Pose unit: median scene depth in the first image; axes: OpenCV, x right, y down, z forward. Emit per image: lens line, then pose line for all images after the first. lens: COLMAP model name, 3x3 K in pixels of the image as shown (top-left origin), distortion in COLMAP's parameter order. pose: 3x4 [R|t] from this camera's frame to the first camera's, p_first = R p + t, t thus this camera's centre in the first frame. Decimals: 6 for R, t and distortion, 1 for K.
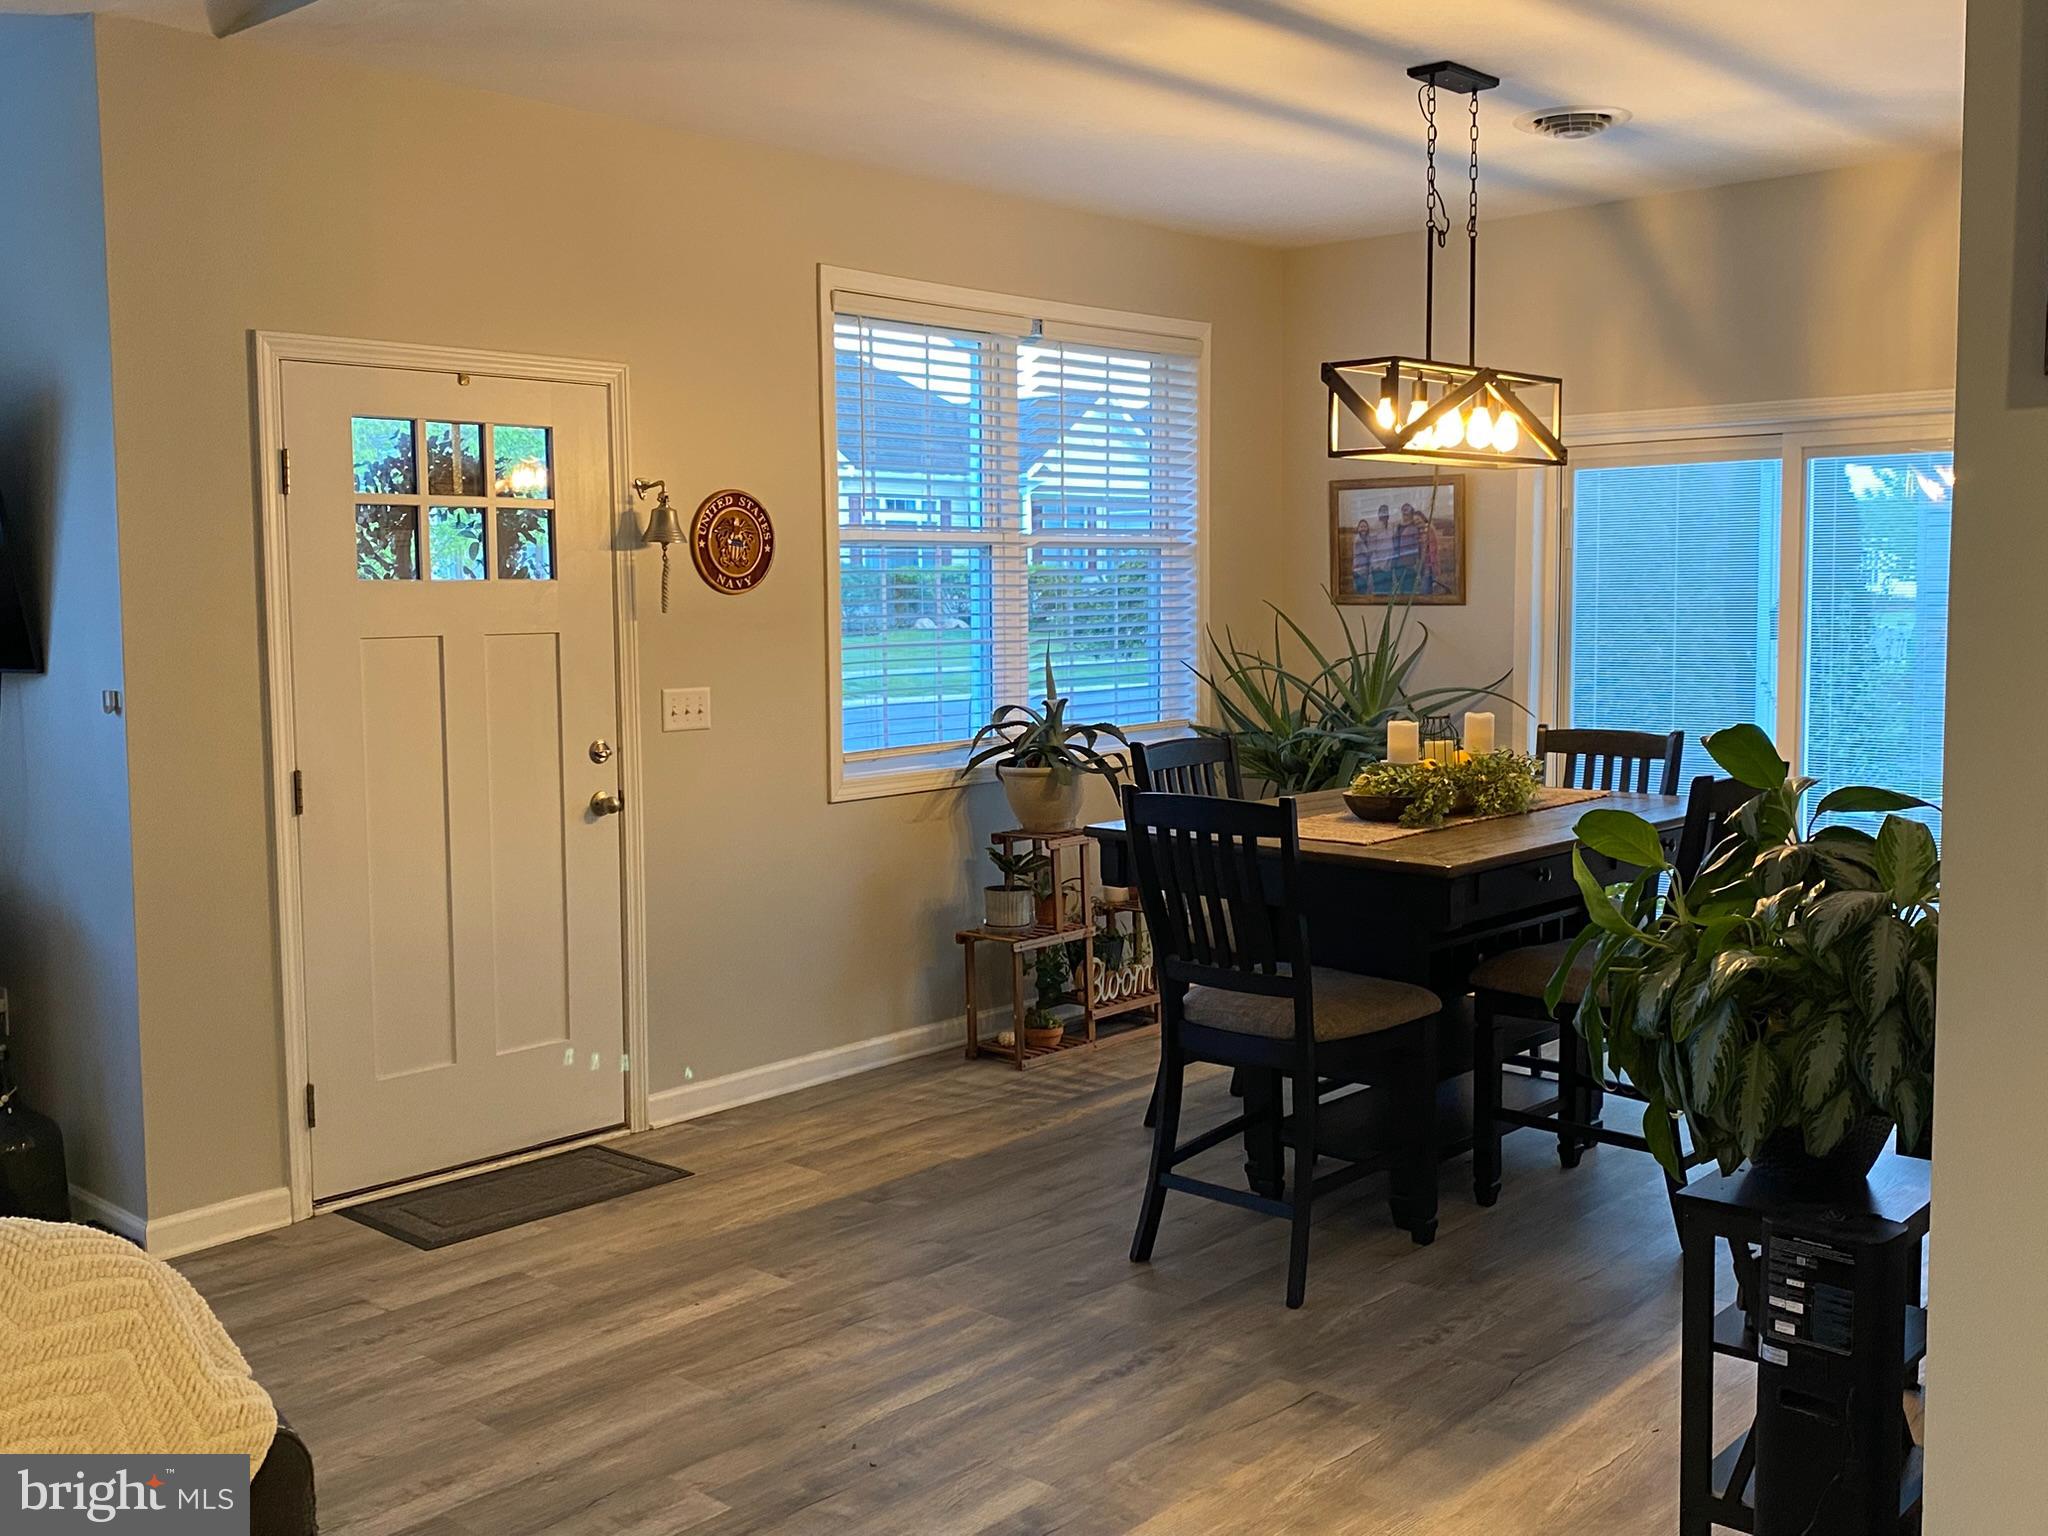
lens RADIAL K [[1934.4, 0, 1024.0], [0, 1934.4, 768.0], [0, 0, 1]] dist [0.213170, -0.763563]
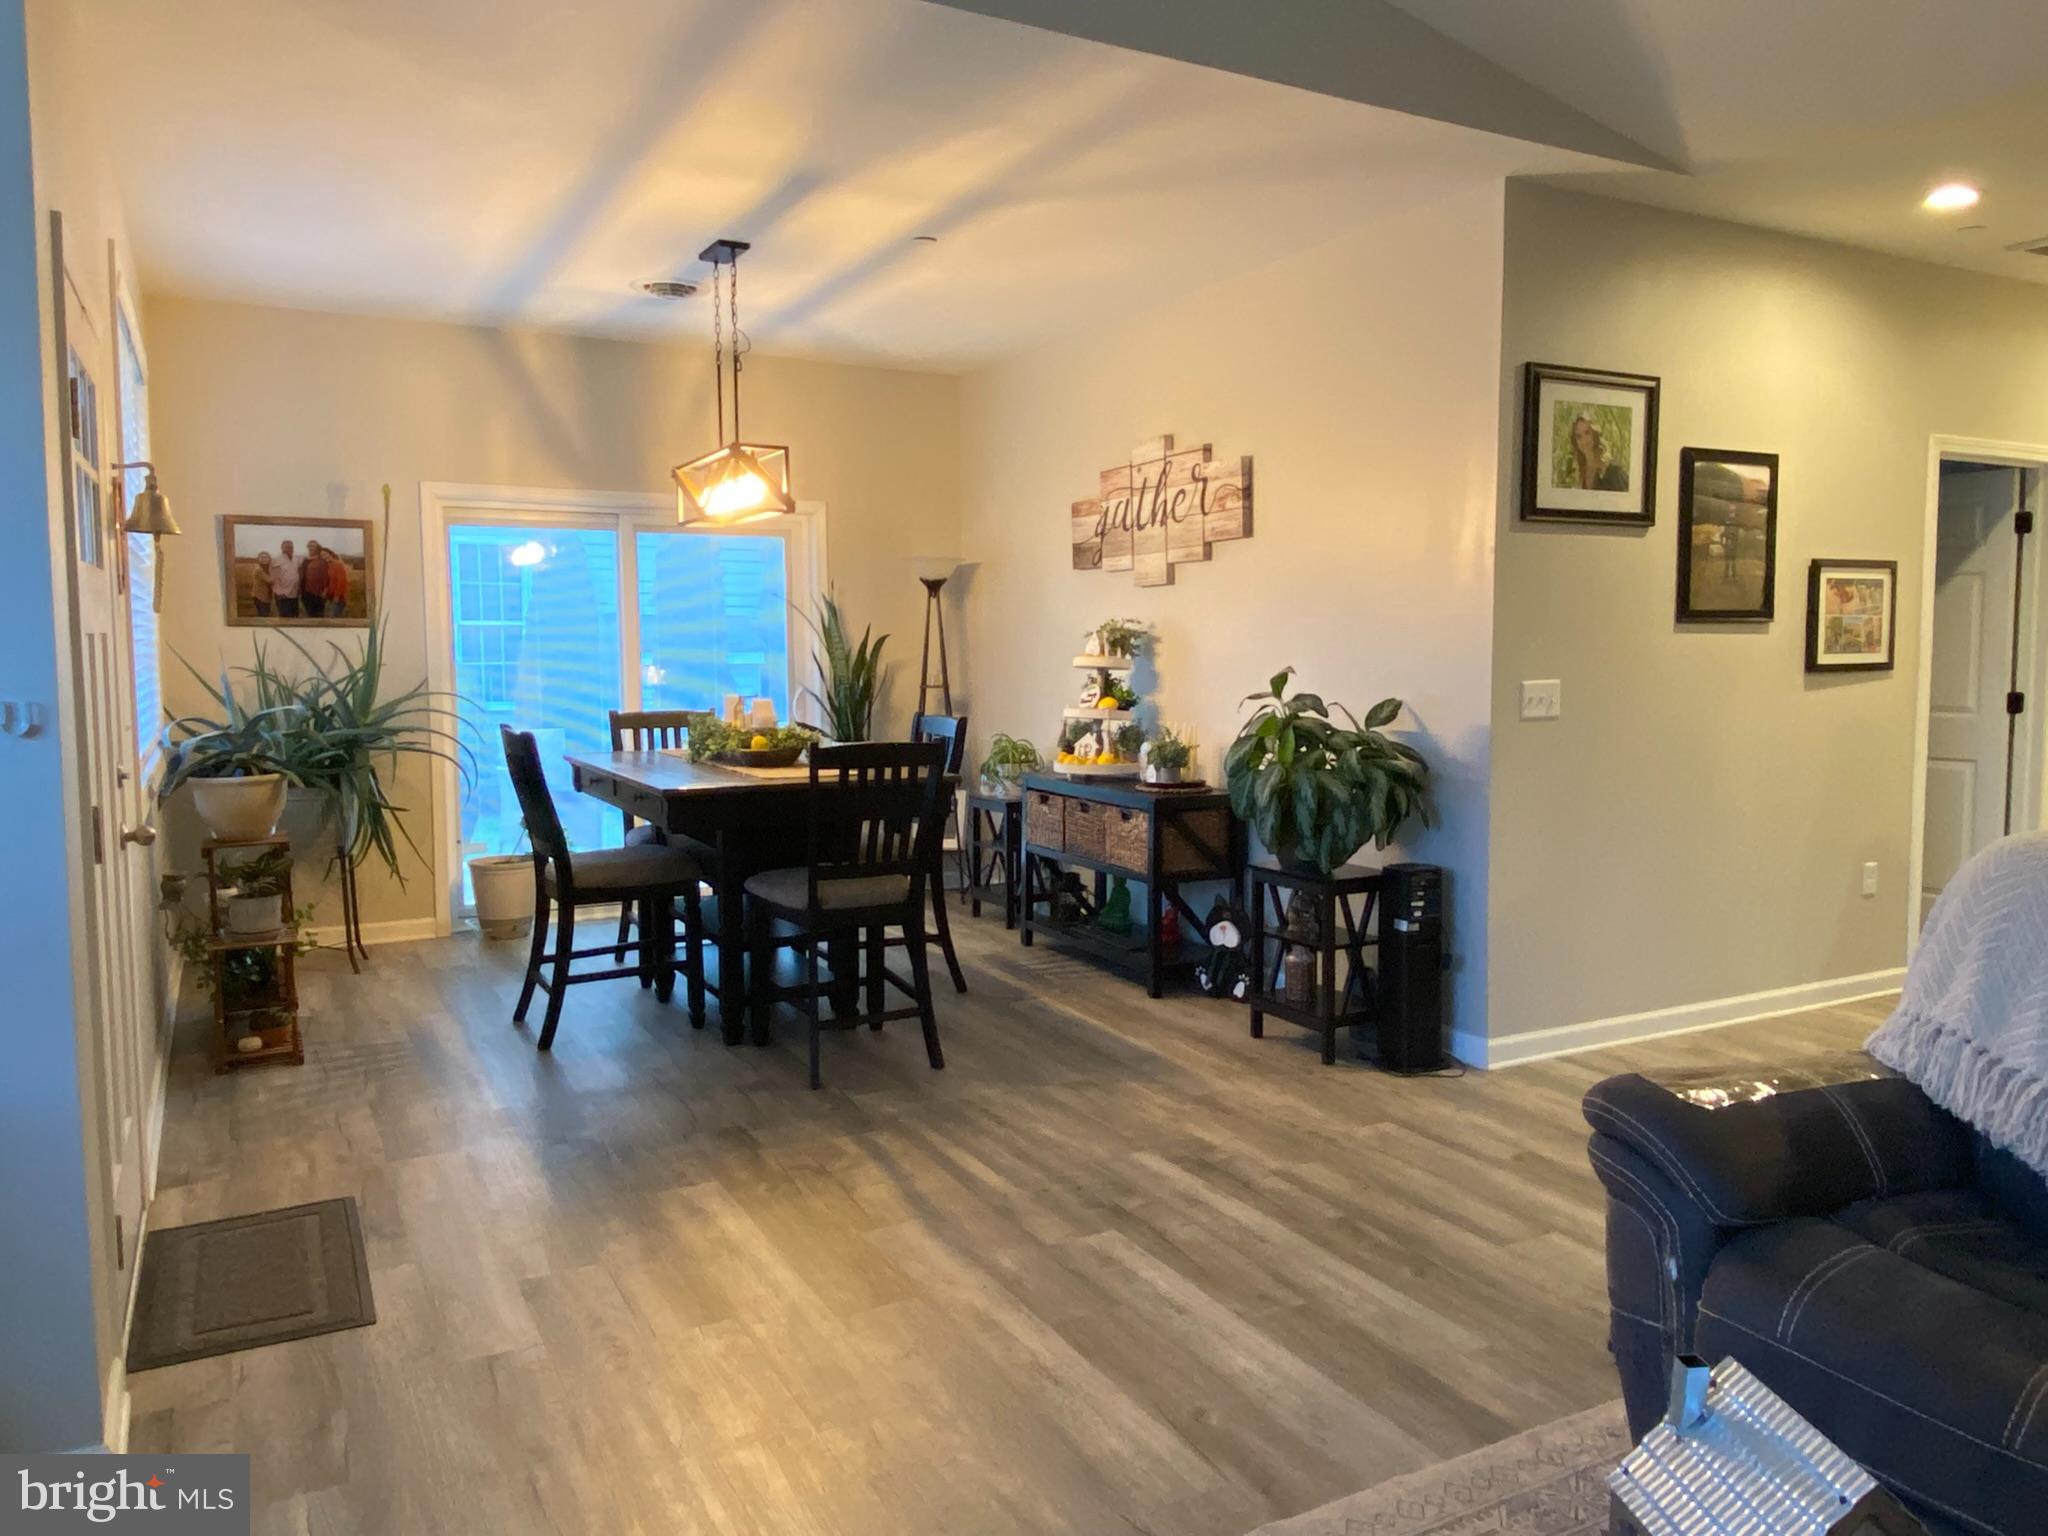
lens RADIAL K [[1430.5, 0, 1046.3], [0, 1430.5, 771.1], [0, 0, 1]] dist [0.089776, -0.136005]
pose [[0.330591, -0.082576, 0.940155, -0.693508], [0.085903, 0.994663, 0.057157, -0.012356], [-0.939857, 0.061866, 0.335920, 0.414603]]
